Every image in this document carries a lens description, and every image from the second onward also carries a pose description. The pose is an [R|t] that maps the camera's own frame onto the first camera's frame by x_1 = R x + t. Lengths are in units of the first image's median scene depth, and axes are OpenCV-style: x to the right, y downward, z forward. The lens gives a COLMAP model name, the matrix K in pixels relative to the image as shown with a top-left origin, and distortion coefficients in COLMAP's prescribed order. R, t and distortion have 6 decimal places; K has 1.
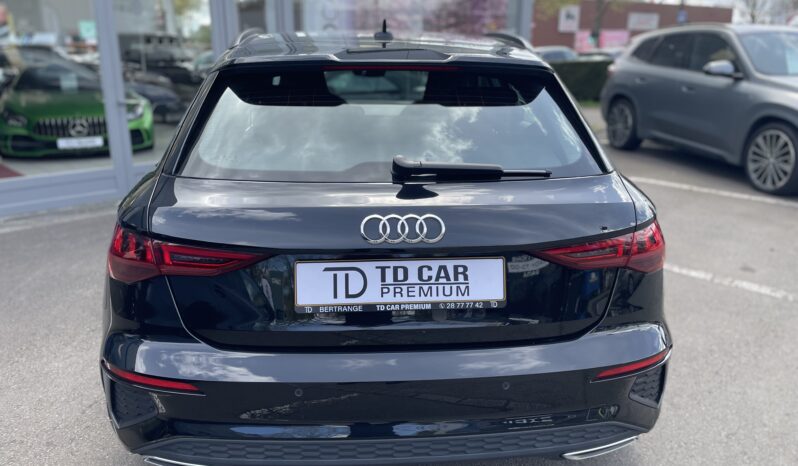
lens RADIAL K [[600.8, 0, 397.9], [0, 600.8, 232.9], [0, 0, 1]] dist [0.049300, -0.010080]
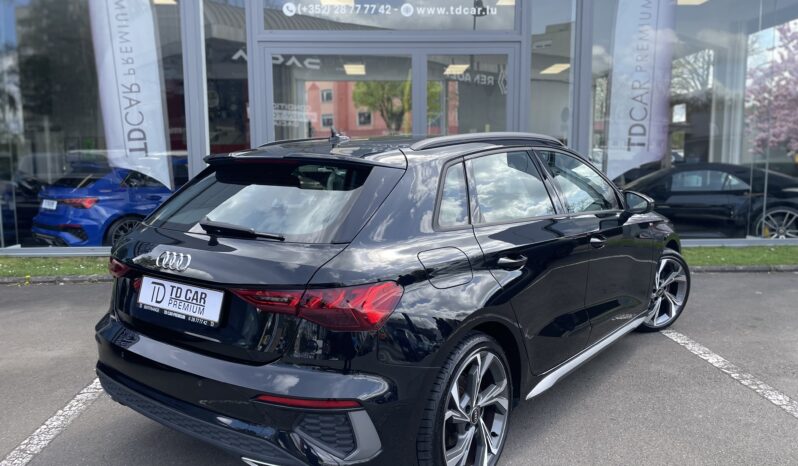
lens RADIAL K [[600.8, 0, 398.7], [0, 600.8, 233.0], [0, 0, 1]] dist [0.049300, -0.010080]
pose [[0.730652, 0.069312, -0.679222, 1.405854], [-0.165395, 0.983170, -0.077590, -0.050172], [0.662413, 0.169032, 0.729820, 0.240923]]
